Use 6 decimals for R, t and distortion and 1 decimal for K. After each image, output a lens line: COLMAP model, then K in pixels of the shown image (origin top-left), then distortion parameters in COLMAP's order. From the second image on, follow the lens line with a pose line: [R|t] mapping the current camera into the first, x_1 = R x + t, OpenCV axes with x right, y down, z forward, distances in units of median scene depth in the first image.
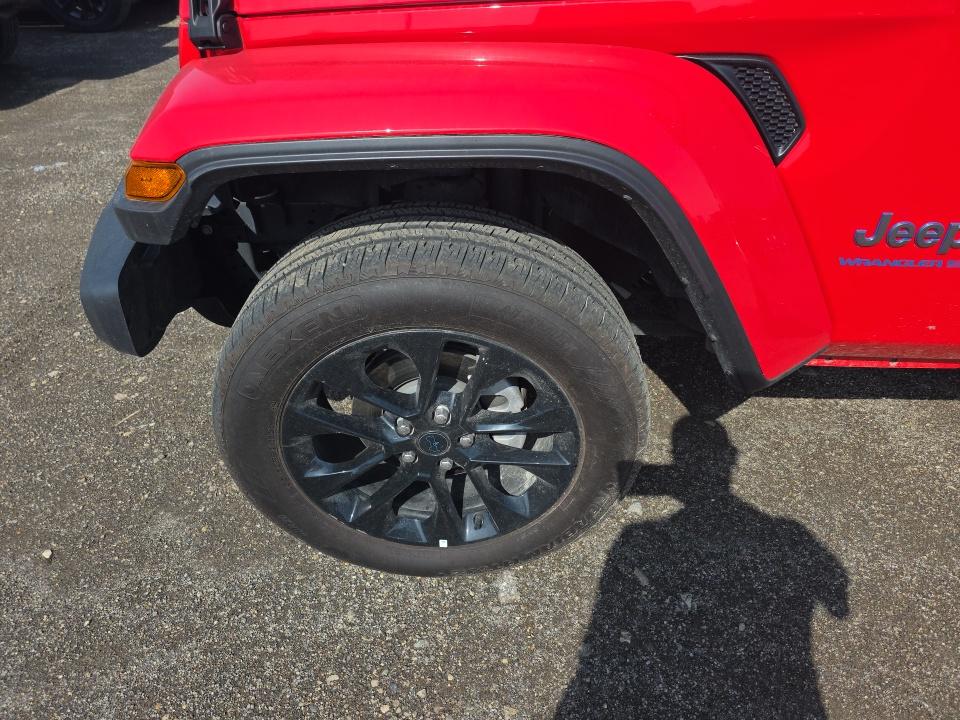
lens RADIAL K [[643.3, 0, 480.0], [0, 643.3, 360.0], [0, 0, 1]] dist [0.006560, 0.001729]
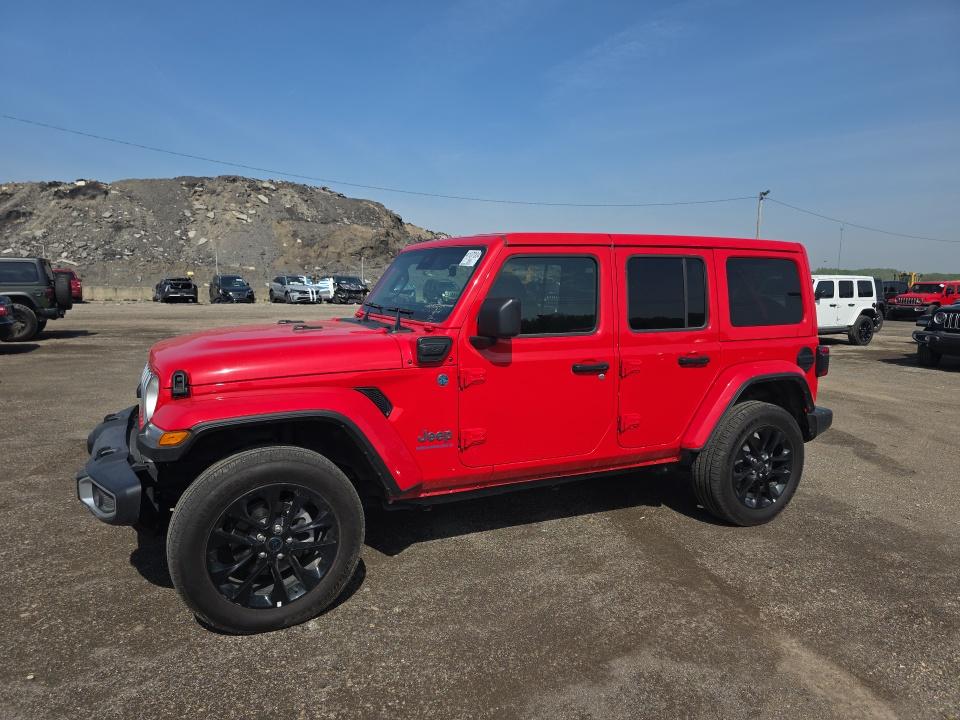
lens RADIAL K [[624.2, 0, 480.0], [0, 624.2, 360.0], [0, 0, 1]] dist [0.007835, 0.000739]
pose [[0.875846, -0.033304, 0.481440, -0.485047], [0.272025, 0.858097, -0.435514, 0.740762], [-0.398618, 0.512407, 0.760620, -1.332846]]
